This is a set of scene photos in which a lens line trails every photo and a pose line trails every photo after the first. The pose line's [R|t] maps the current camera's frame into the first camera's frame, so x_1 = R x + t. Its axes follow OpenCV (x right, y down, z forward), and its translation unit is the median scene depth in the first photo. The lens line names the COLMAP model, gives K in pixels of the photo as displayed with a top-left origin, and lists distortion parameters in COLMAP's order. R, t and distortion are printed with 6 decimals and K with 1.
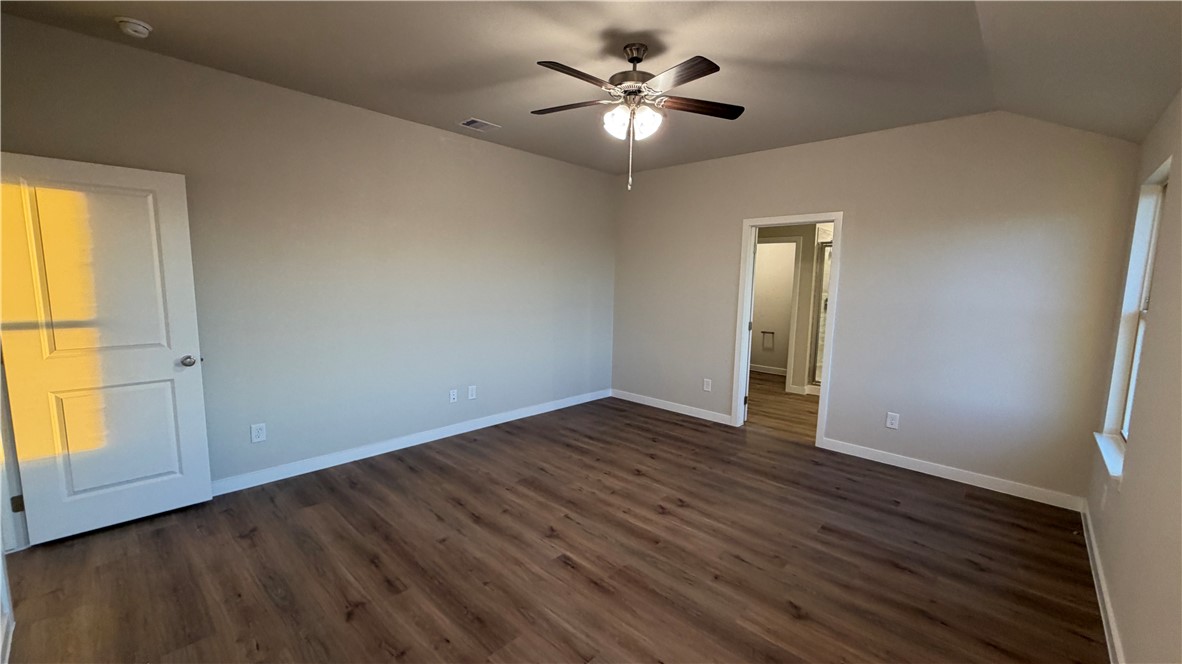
lens RADIAL K [[469.1, 0, 589.9], [0, 469.1, 334.6], [0, 0, 1]] dist [-0.000529, -0.000239]
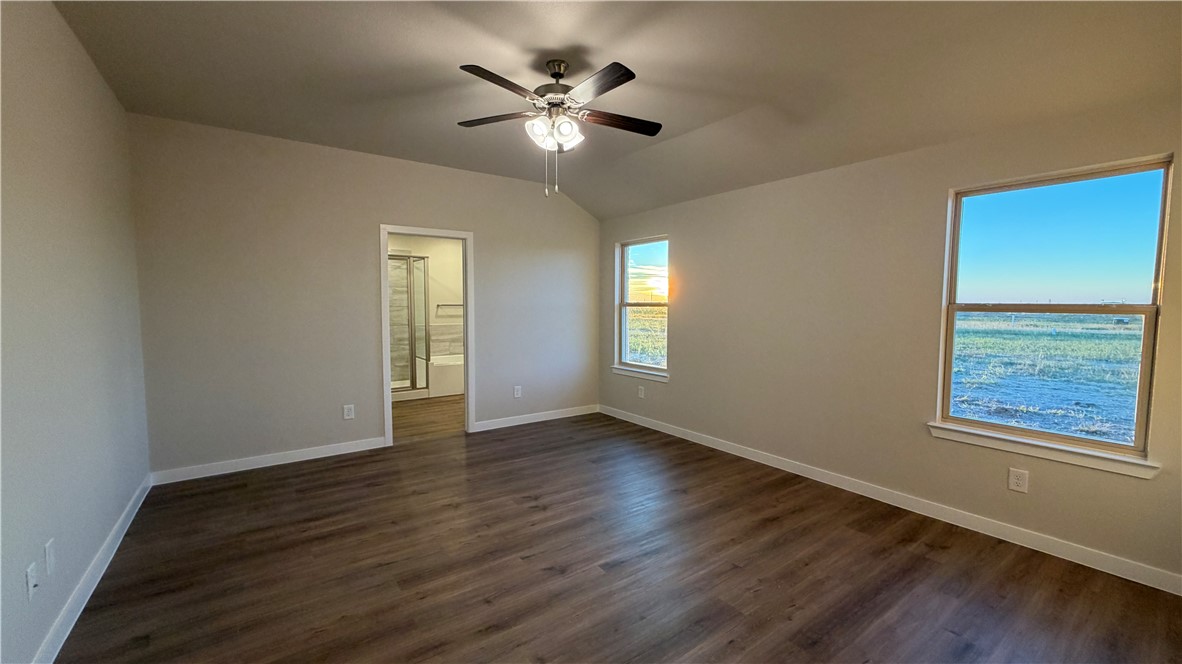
lens RADIAL K [[469.1, 0, 589.9], [0, 469.1, 334.6], [0, 0, 1]] dist [-0.000529, -0.000239]
pose [[0.193859, -0.086805, 0.977181, -0.724498], [0.119008, 0.990802, 0.064406, -0.051245], [-0.973784, 0.103807, 0.202407, 0.582173]]
